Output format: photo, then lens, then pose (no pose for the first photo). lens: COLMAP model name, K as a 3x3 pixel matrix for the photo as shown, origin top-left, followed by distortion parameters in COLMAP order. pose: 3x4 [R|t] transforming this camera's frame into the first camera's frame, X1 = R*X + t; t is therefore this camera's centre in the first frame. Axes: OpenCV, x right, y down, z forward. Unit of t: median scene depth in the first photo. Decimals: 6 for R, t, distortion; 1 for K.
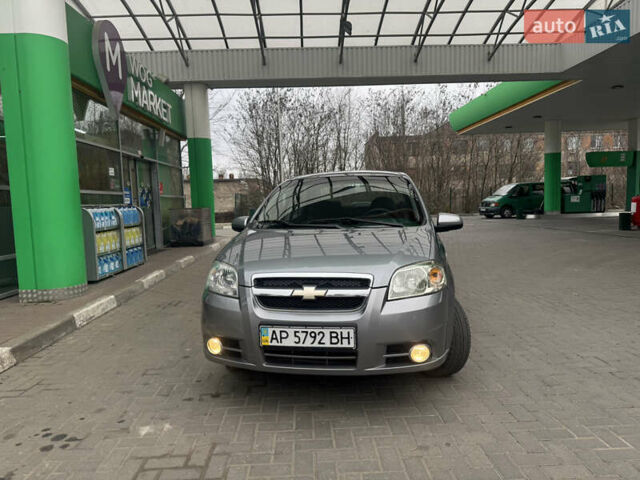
lens RADIAL K [[448.9, 0, 314.7], [0, 448.9, 241.6], [0, 0, 1]] dist [0.060674, -0.073445]
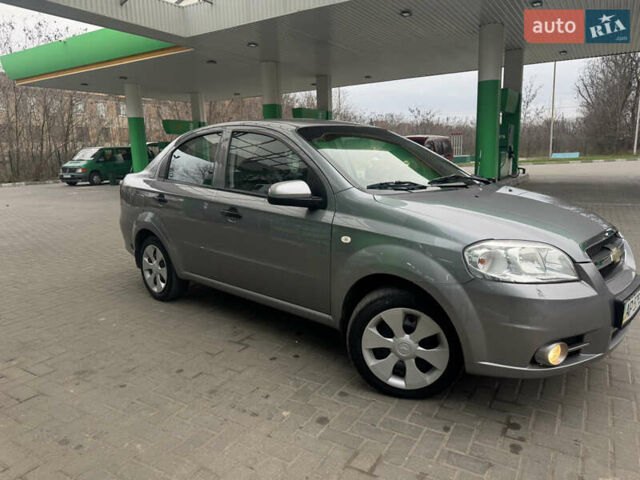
lens RADIAL K [[448.9, 0, 314.7], [0, 448.9, 241.6], [0, 0, 1]] dist [0.060674, -0.073445]
pose [[0.547677, -0.146074, 0.823840, -1.091039], [0.086913, 0.989248, 0.117624, -0.062274], [-0.832163, 0.007183, 0.554484, 1.012287]]
